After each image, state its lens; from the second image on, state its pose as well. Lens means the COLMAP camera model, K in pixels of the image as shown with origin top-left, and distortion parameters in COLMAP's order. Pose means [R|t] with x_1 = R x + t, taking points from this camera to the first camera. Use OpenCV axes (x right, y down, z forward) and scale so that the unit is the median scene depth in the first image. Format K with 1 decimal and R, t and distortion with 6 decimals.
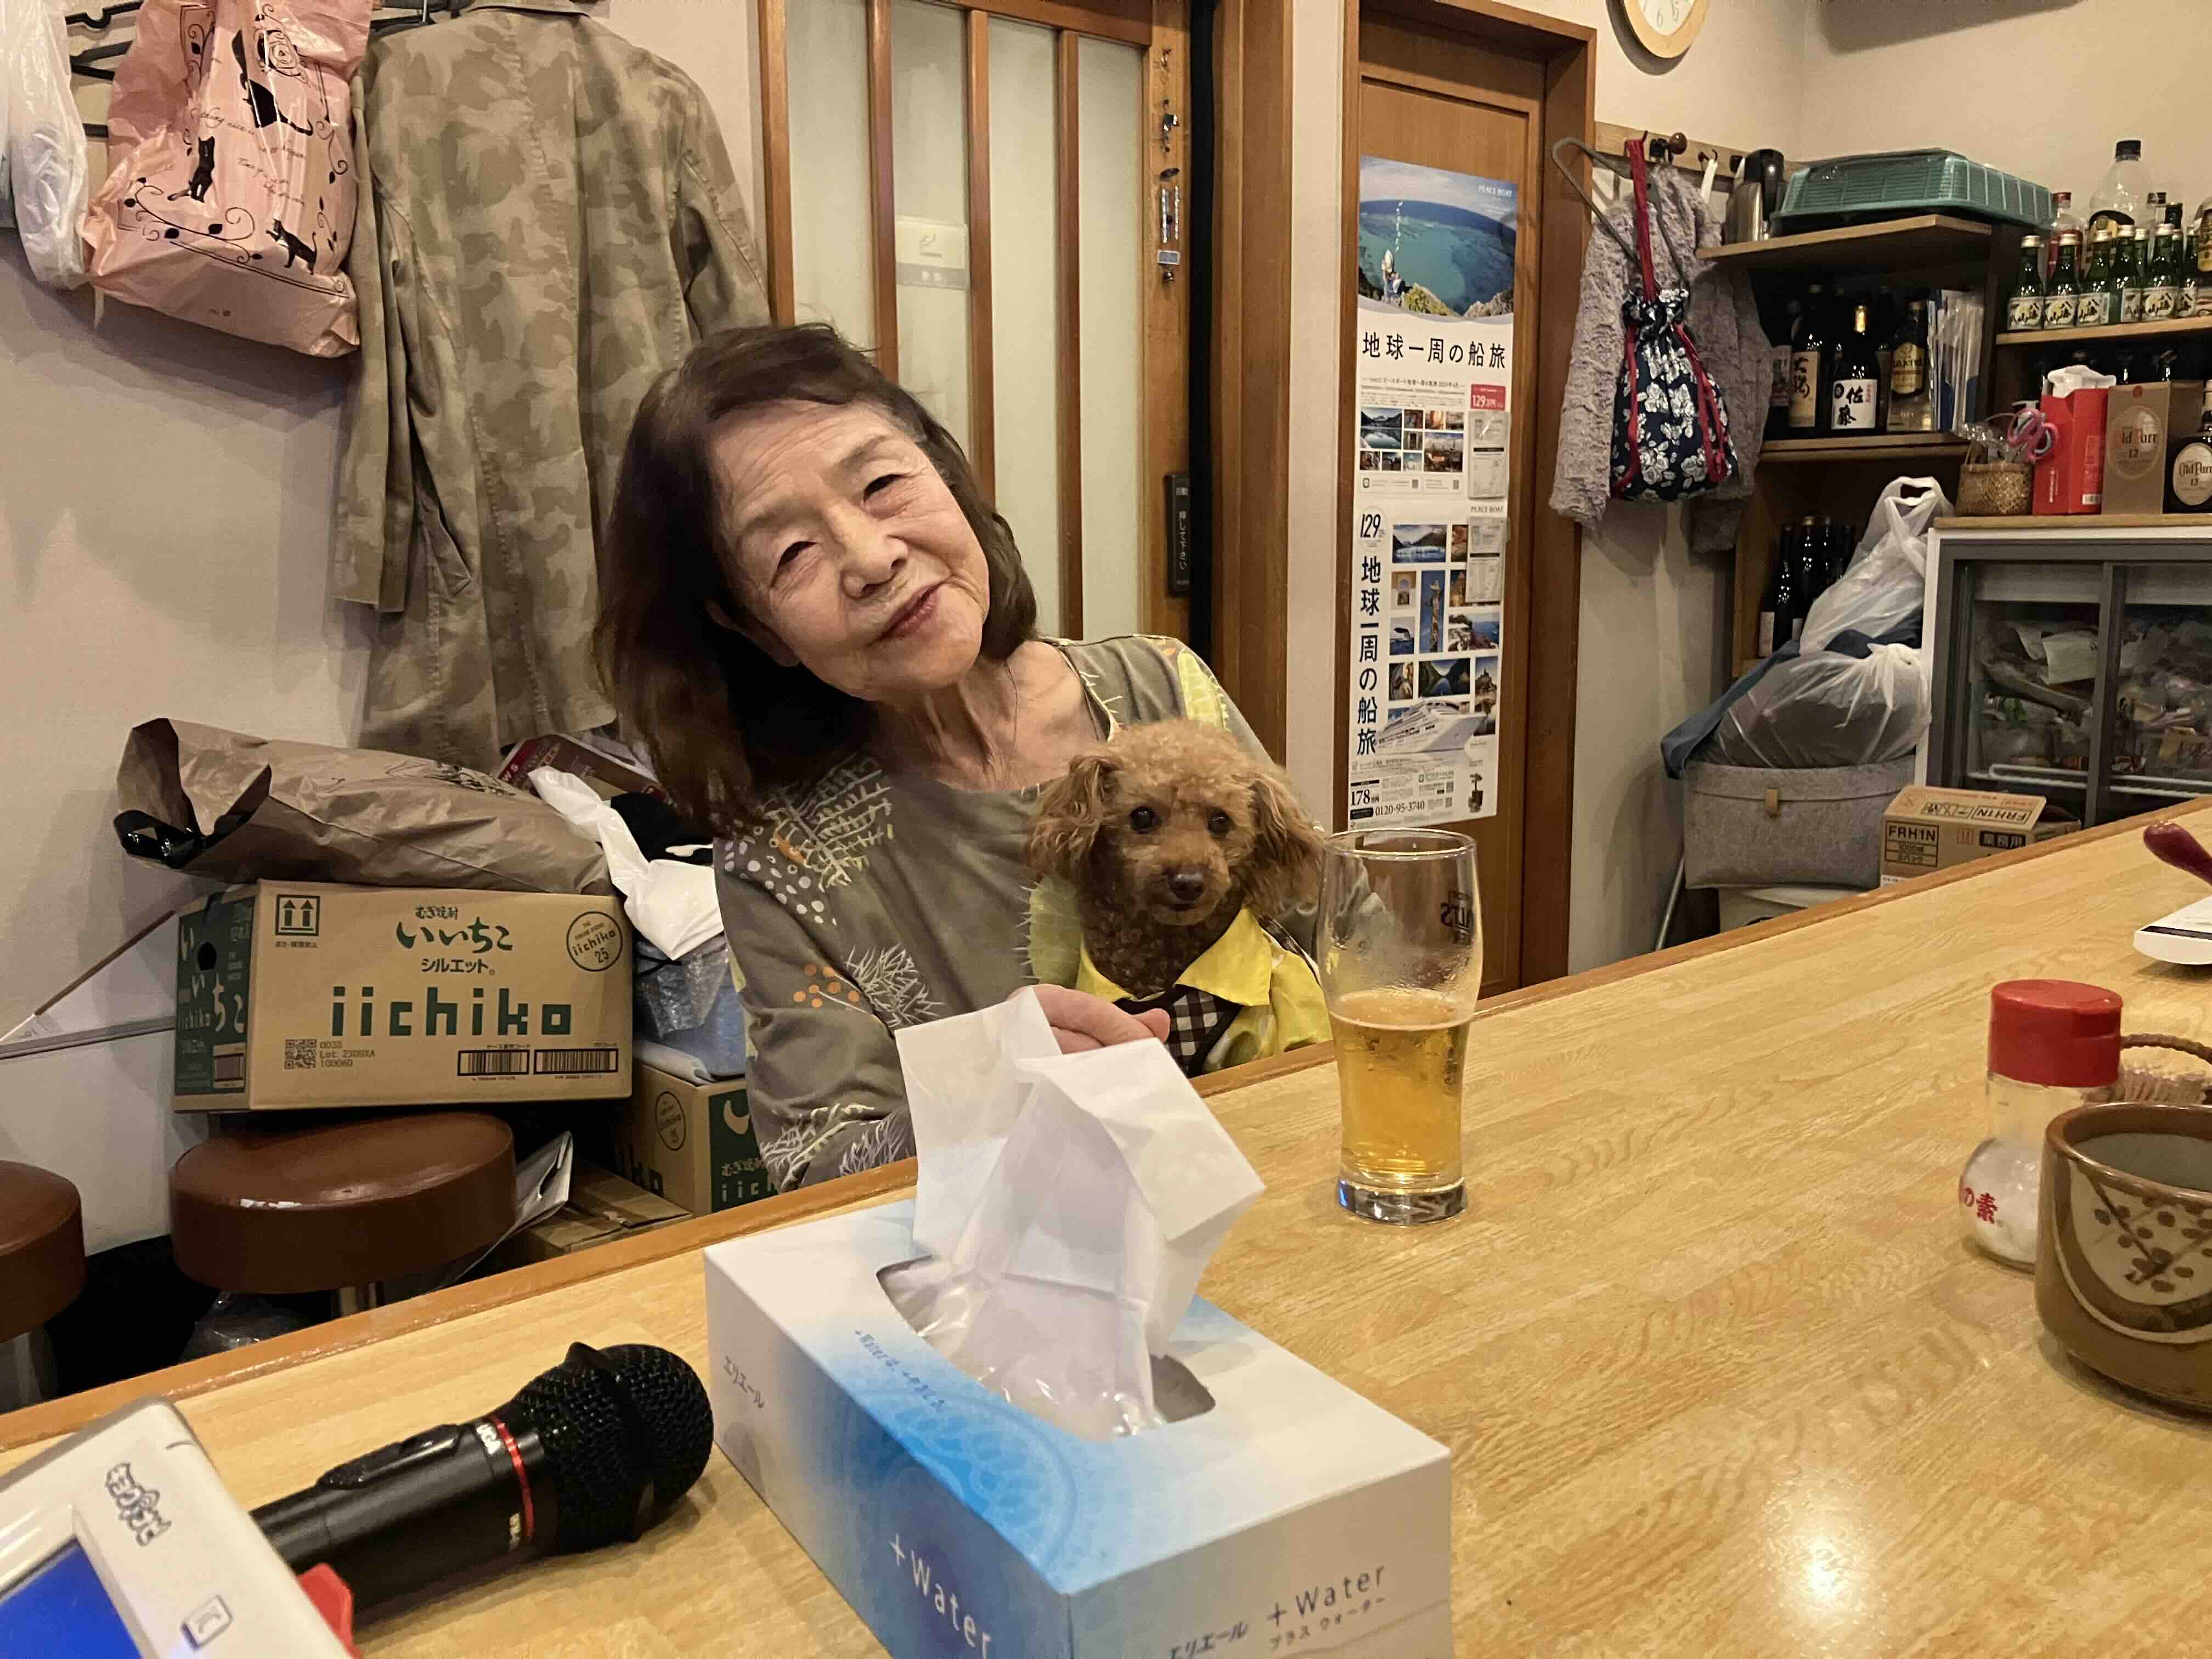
lens RADIAL K [[1778.7, 0, 1106.0], [0, 1778.7, 829.5], [0, 0, 1]] dist [-0.092579, 0.120382]
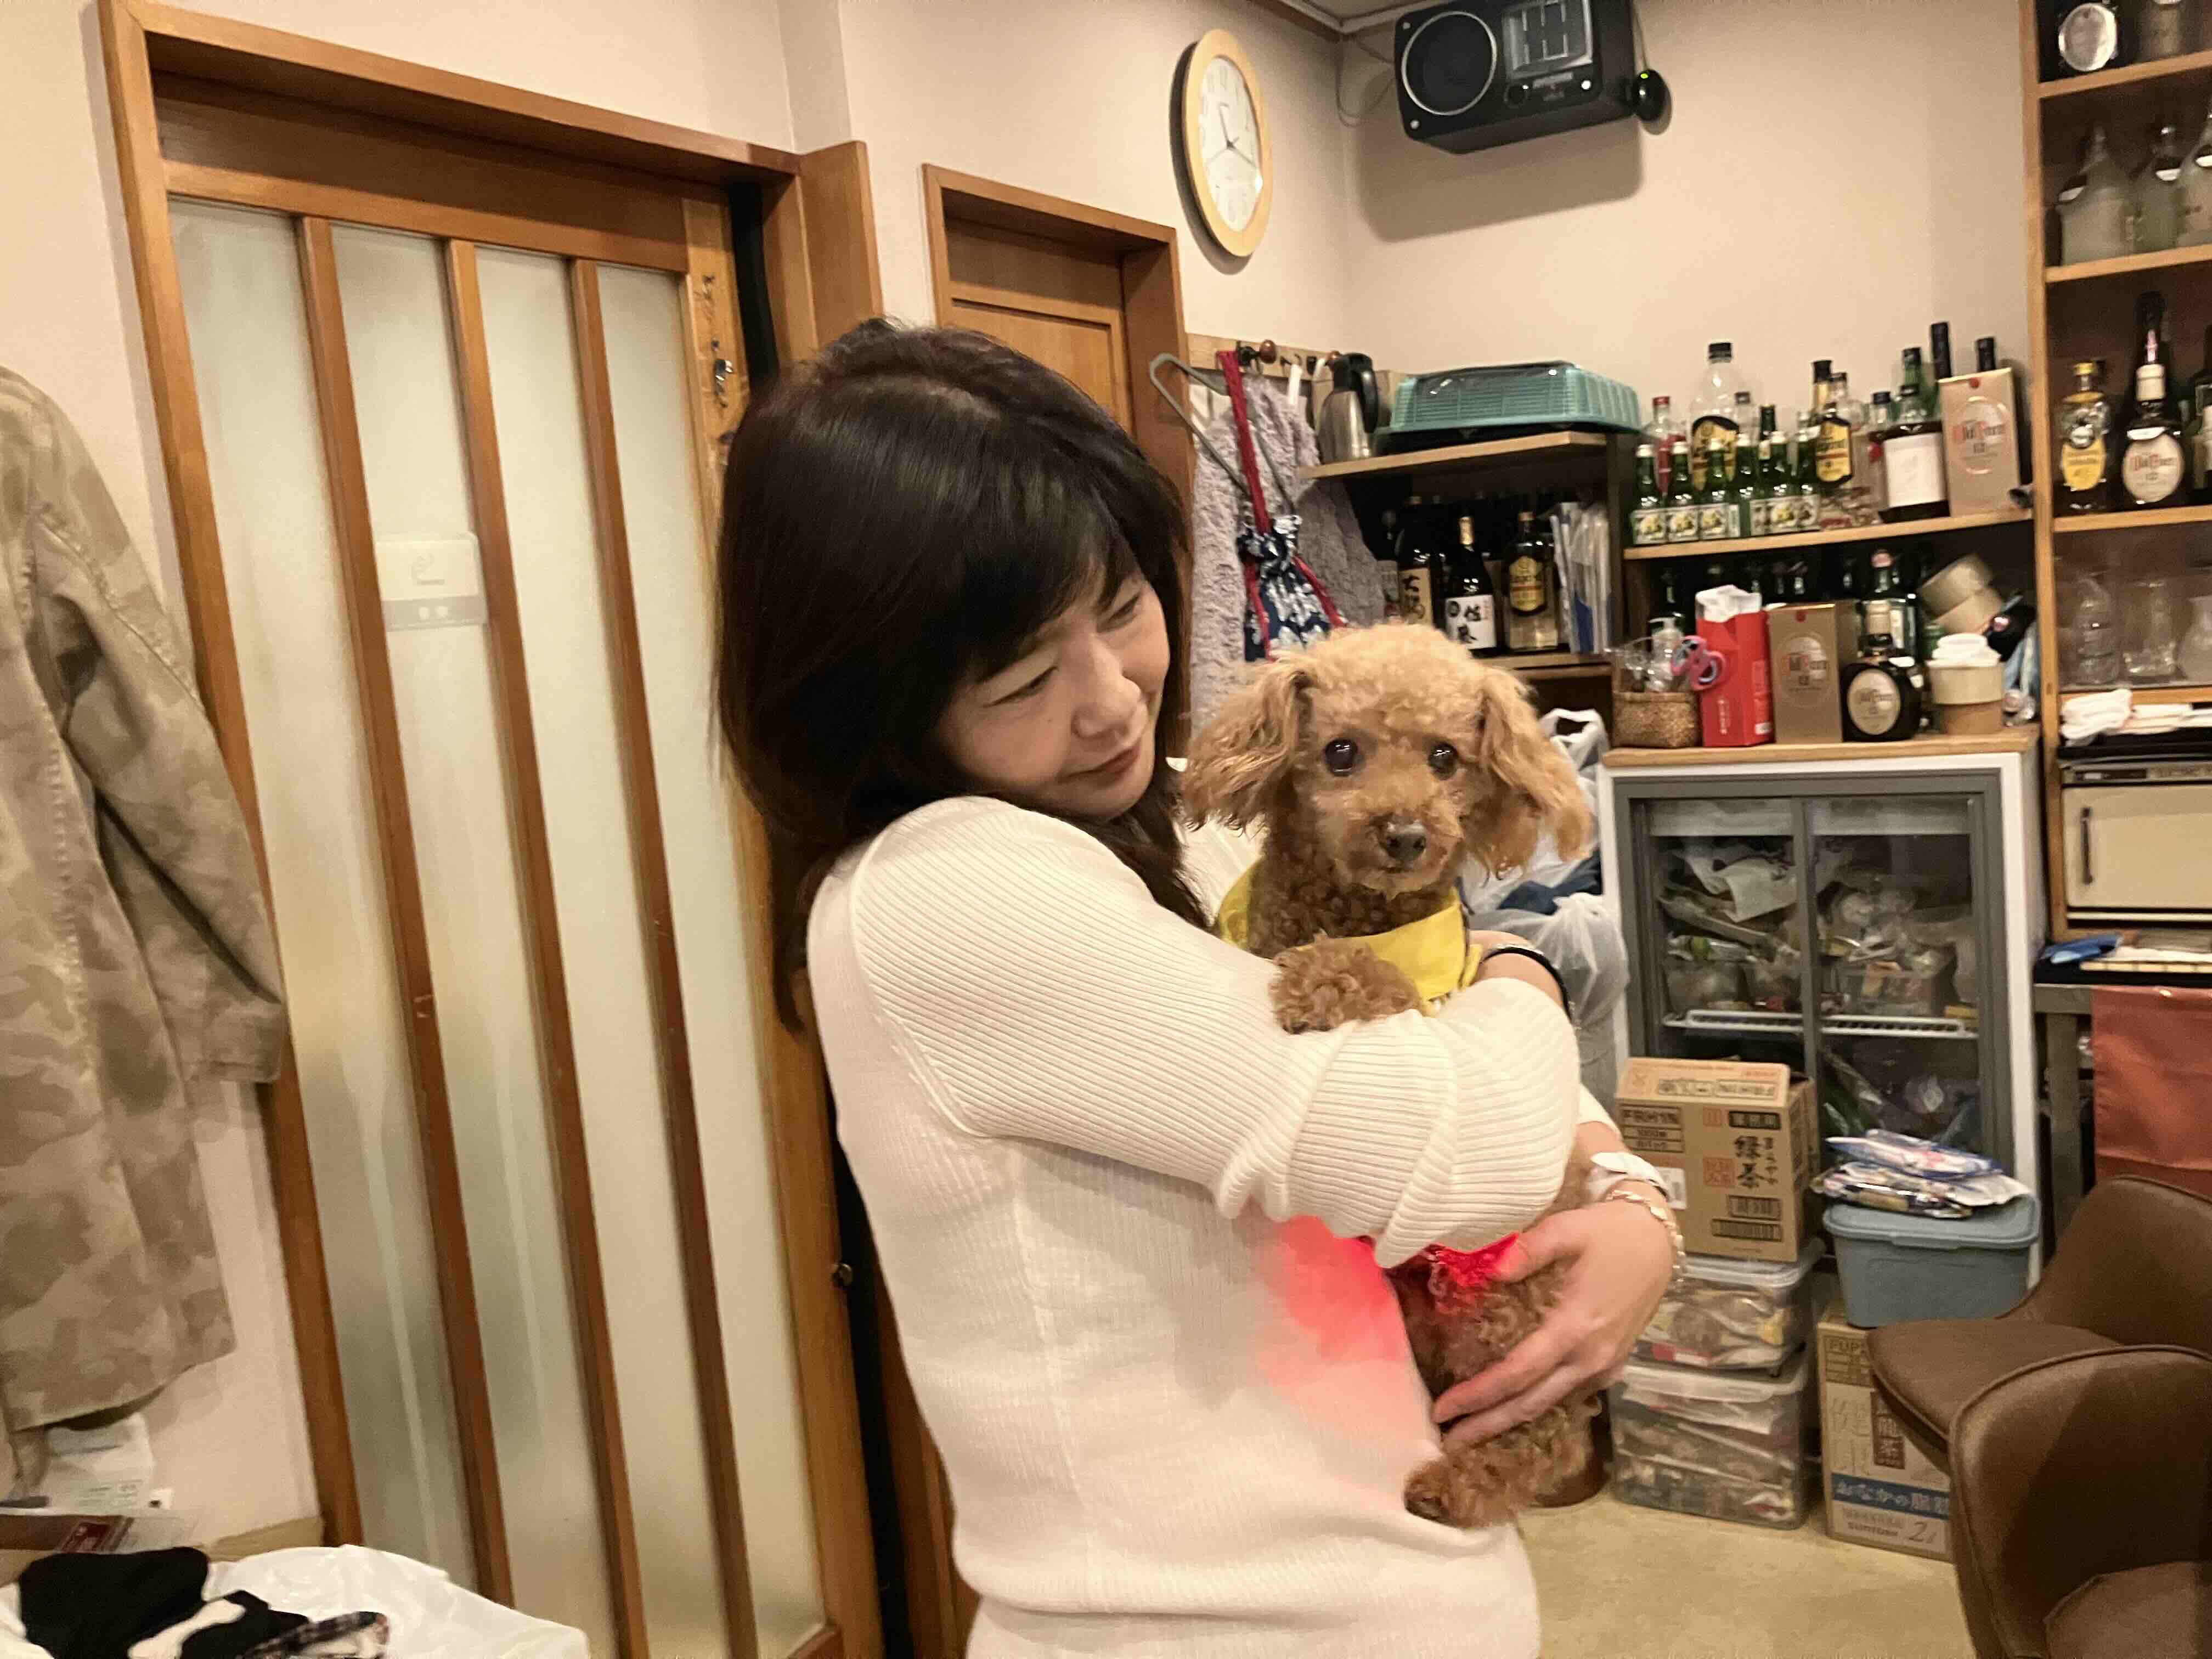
lens RADIAL K [[1747.4, 0, 1106.0], [0, 1747.4, 829.5], [0, 0, 1]] dist [0.006125, -0.006069]
pose [[0.937449, -0.116576, 0.328025, -0.071872], [0.134312, 0.990427, -0.031860, -0.141312], [-0.321171, 0.073925, 0.944132, 0.217588]]
